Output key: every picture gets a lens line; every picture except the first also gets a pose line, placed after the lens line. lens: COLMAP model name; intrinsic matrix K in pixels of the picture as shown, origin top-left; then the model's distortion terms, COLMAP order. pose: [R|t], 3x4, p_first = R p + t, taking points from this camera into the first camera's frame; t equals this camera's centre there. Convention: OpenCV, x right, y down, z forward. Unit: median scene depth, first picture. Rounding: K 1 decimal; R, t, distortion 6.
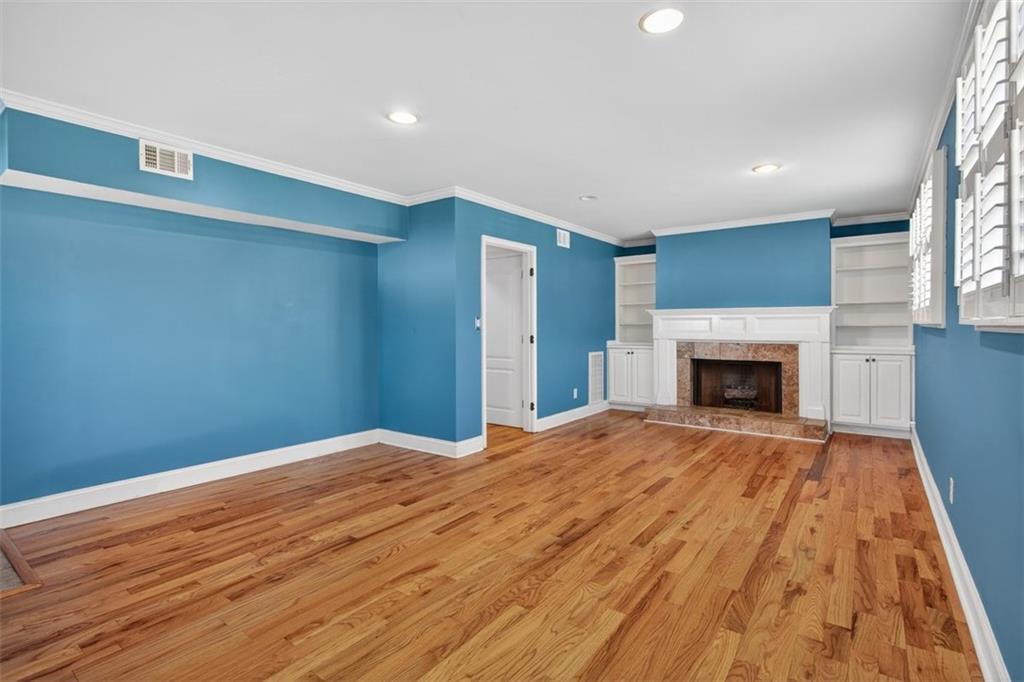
lens RADIAL K [[500.7, 0, 512.0], [0, 500.7, 341.0], [0, 0, 1]] dist [-0.001613, 0.001362]
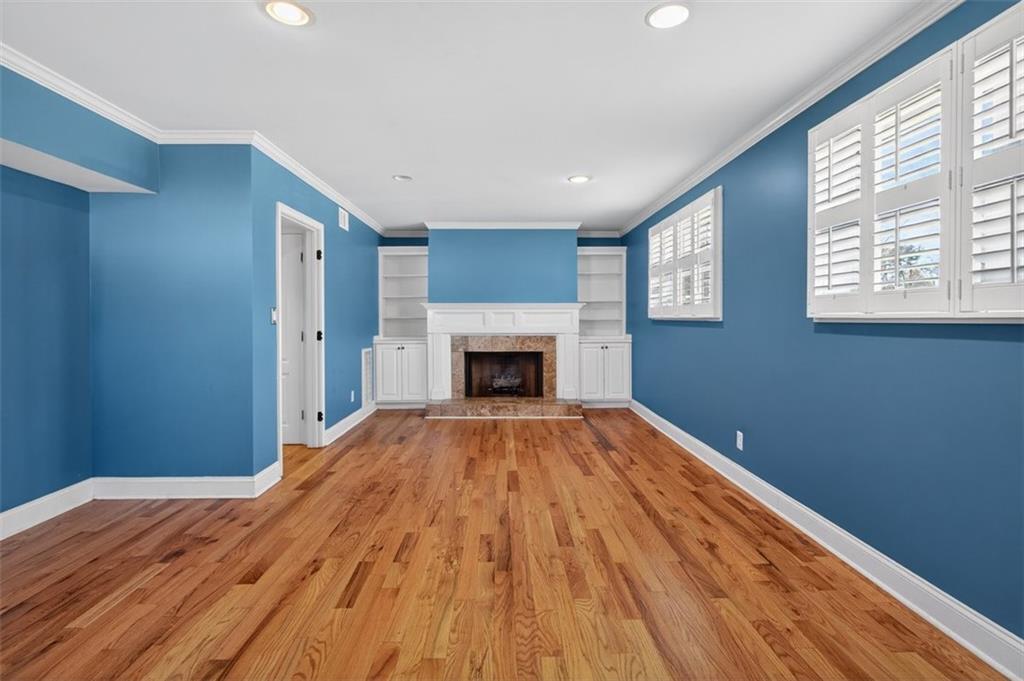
lens RADIAL K [[495.3, 0, 518.5], [0, 495.3, 333.1], [0, 0, 1]] dist [-0.006864, 0.000726]
pose [[0.790946, -0.014928, 0.611704, -0.218512], [0.017940, 0.999838, 0.001204, -0.003078], [-0.611623, 0.010021, 0.791086, 0.161026]]
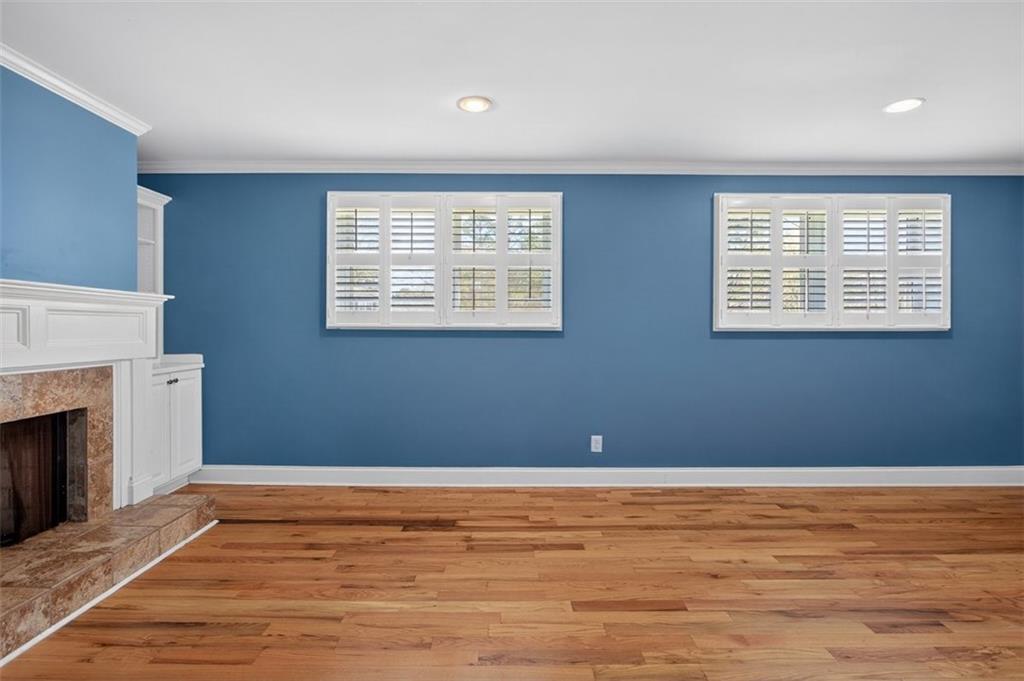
lens RADIAL K [[487.4, 0, 512.0], [0, 487.4, 340.5], [0, 0, 1]] dist [-0.004078, -0.000657]
pose [[-0.585106, -0.016792, 0.810783, -0.057569], [0.024468, 0.998965, 0.038347, -0.030546], [-0.810588, 0.042276, -0.584090, 1.061968]]
